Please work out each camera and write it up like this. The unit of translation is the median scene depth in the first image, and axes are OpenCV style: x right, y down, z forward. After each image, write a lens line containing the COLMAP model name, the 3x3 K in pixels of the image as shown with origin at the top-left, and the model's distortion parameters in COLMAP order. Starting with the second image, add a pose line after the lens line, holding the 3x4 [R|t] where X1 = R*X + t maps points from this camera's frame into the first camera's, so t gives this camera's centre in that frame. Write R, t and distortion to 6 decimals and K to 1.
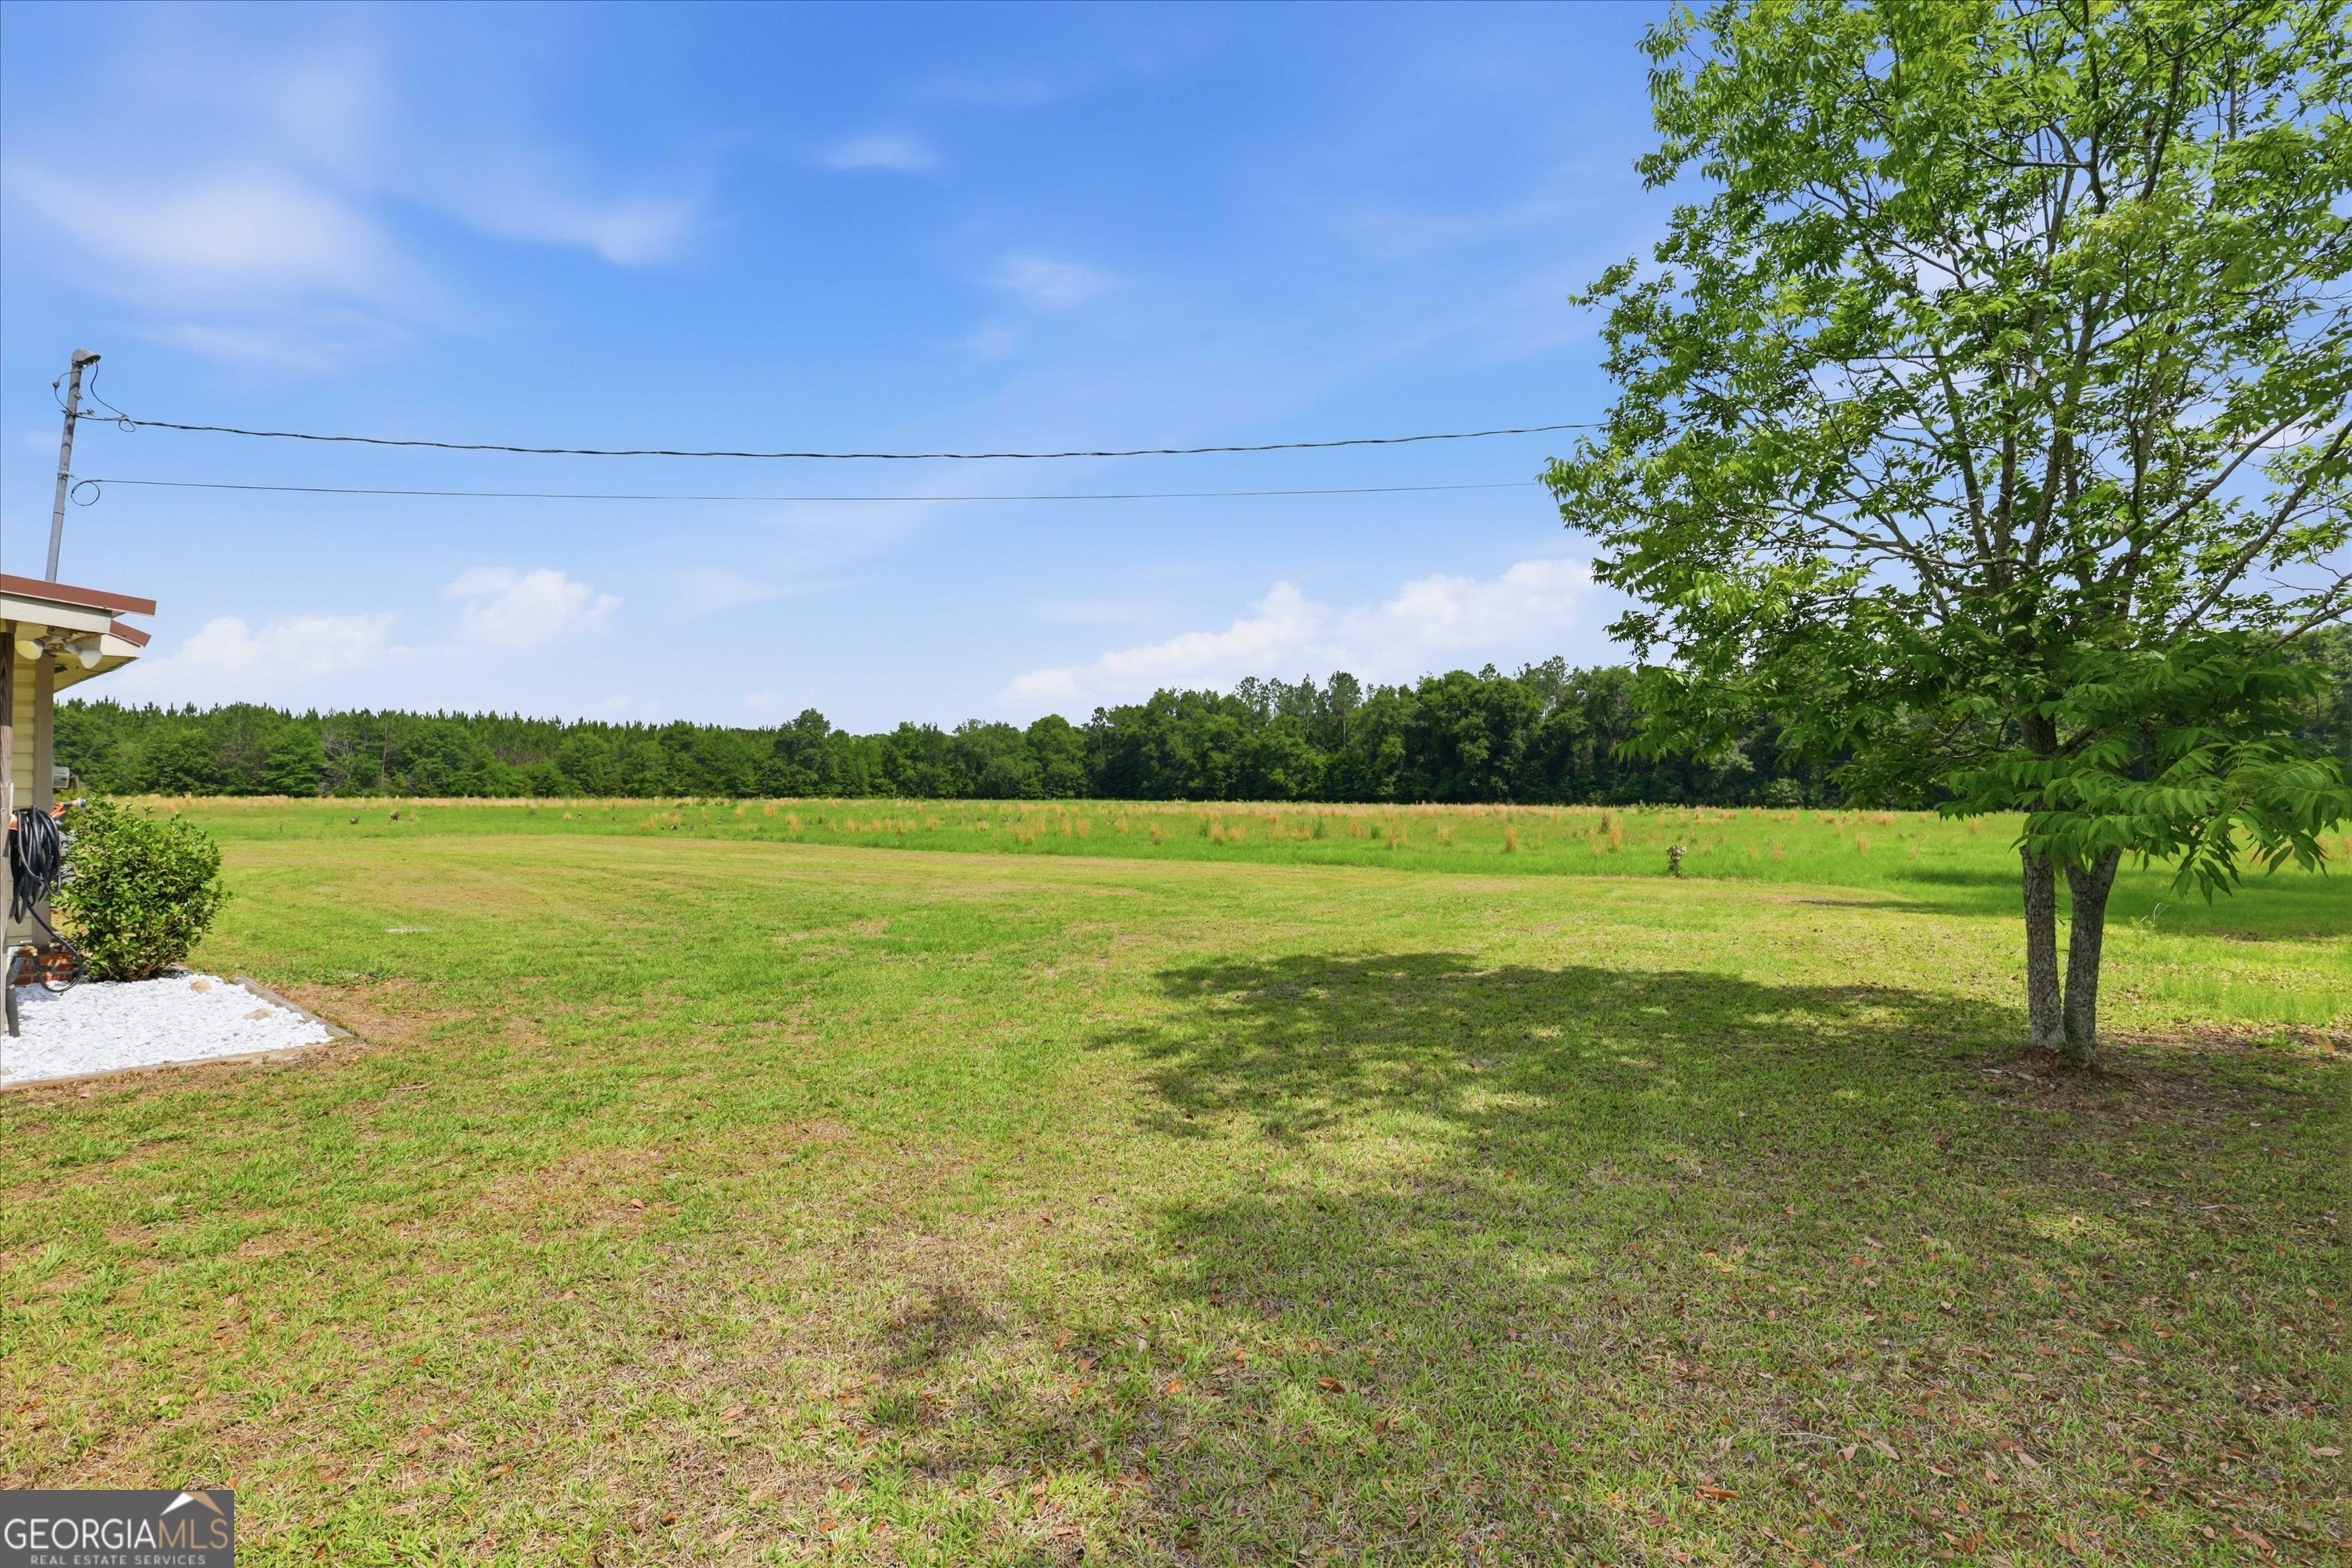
lens RADIAL K [[1082.7, 0, 1164.1], [0, 1082.7, 779.9], [0, 0, 1]] dist [-0.016587, -0.009595]
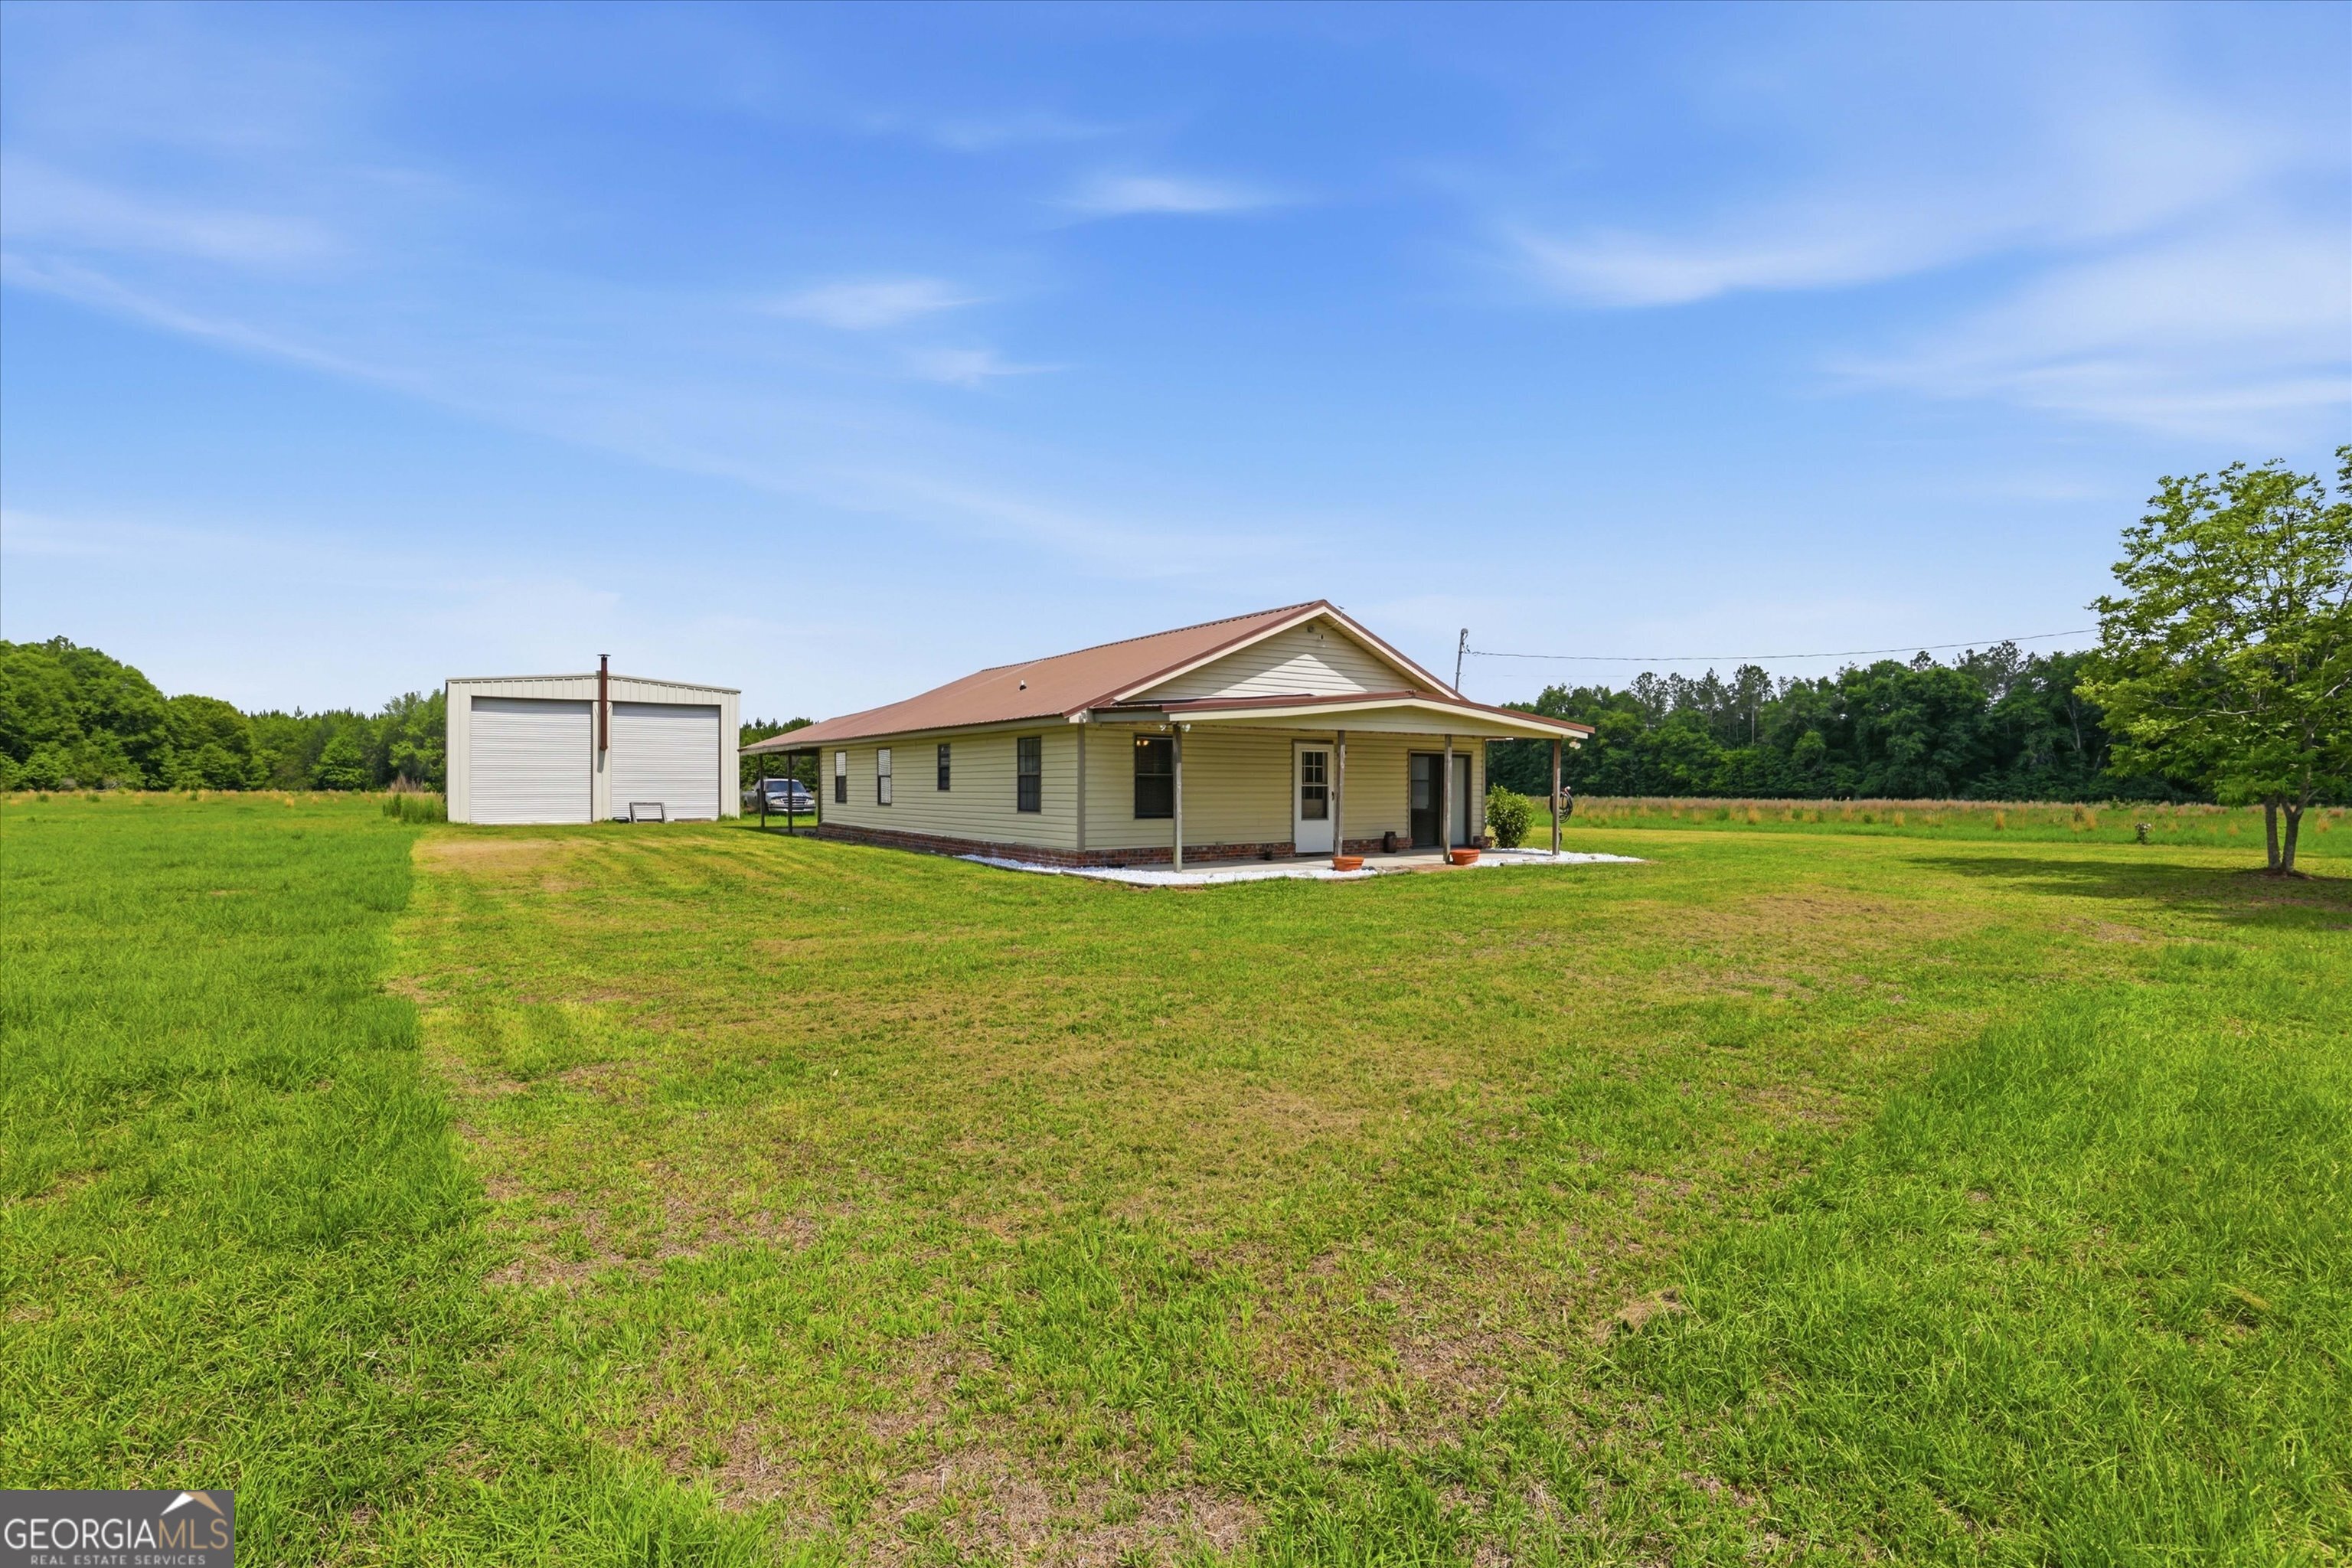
lens RADIAL K [[1091.6, 0, 1163.8], [0, 1091.6, 780.5], [0, 0, 1]] dist [-0.034824, 0.007626]
pose [[0.951803, -0.002685, -0.306698, -0.044684], [0.003899, 0.999987, 0.003345, -0.000700], [0.306685, -0.004380, 0.951801, -0.101244]]
